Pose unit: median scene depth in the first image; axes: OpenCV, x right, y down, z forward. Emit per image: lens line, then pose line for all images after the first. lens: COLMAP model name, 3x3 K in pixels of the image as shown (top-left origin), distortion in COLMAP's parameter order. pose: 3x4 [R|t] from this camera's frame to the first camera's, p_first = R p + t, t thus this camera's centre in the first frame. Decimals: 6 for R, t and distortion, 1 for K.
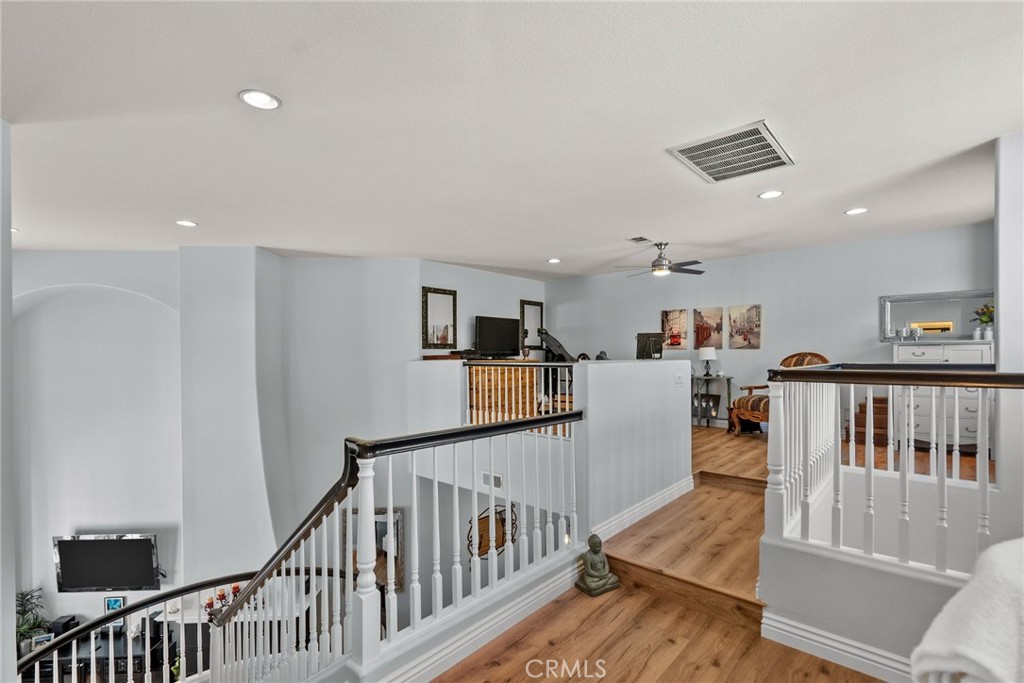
lens RADIAL K [[467.6, 0, 513.3], [0, 467.6, 349.0], [0, 0, 1]] dist [-0.000448, 0.000570]
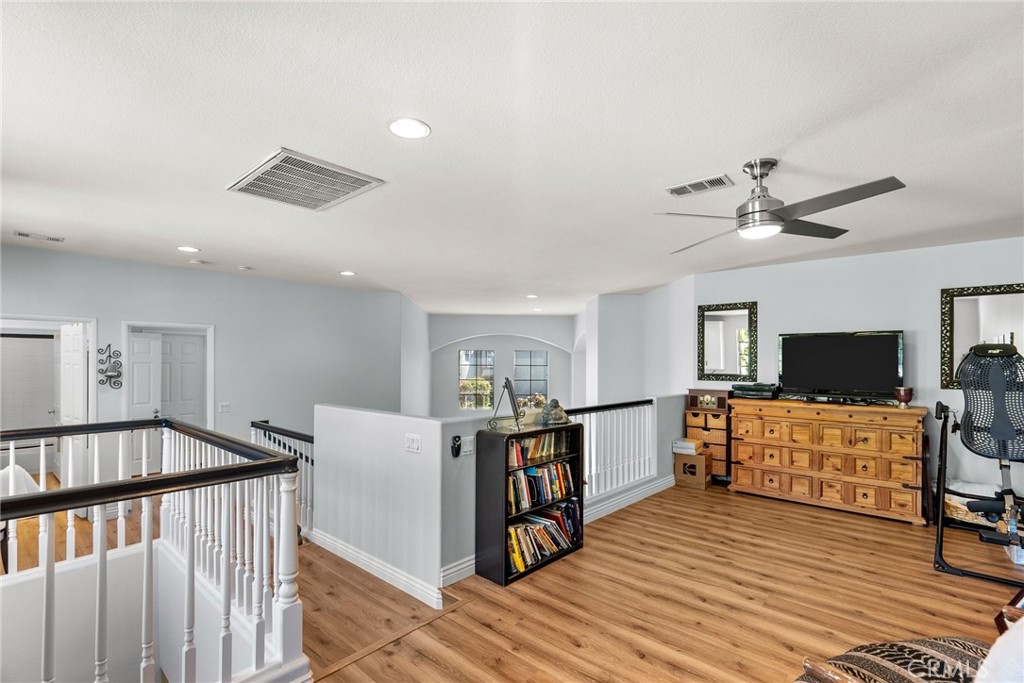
lens RADIAL K [[467.6, 0, 512.8], [0, 467.6, 358.8], [0, 0, 1]] dist [-0.000448, 0.000570]
pose [[0.001151, 0.002285, -0.999997, 0.637648], [0.004296, 0.999988, 0.002290, -0.041863], [0.999990, -0.004299, 0.001141, 0.664060]]
